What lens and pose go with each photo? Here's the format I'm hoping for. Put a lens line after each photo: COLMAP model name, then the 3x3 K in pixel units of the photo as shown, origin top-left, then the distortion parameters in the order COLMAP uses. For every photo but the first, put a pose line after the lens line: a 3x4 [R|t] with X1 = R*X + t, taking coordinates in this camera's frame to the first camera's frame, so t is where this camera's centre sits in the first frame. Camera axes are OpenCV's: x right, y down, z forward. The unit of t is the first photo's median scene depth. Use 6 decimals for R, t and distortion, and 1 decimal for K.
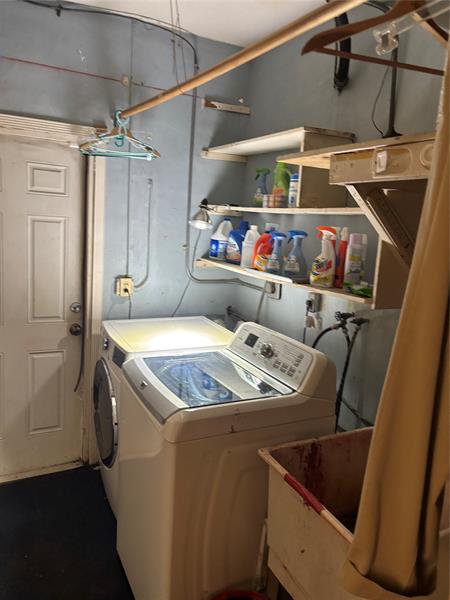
lens RADIAL K [[455.5, 0, 224.4], [0, 455.5, 296.7], [0, 0, 1]] dist [0.064136, -0.080305]
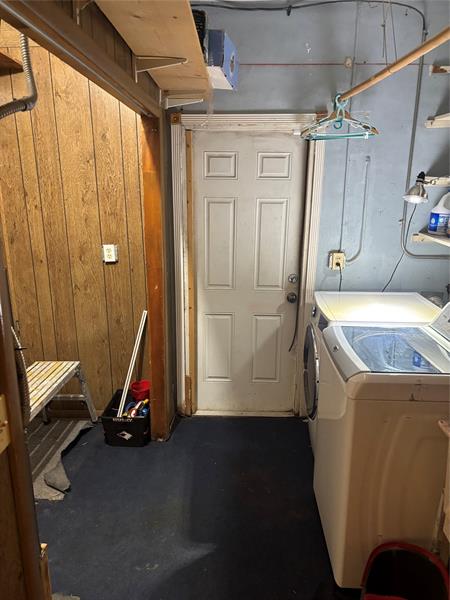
lens RADIAL K [[455.5, 0, 224.4], [0, 455.5, 296.7], [0, 0, 1]] dist [0.064136, -0.080305]
pose [[0.877152, 0.060046, -0.476444, 0.069594], [-0.031762, 0.997233, 0.067206, -0.001671], [0.479162, -0.043817, 0.876632, -0.075030]]
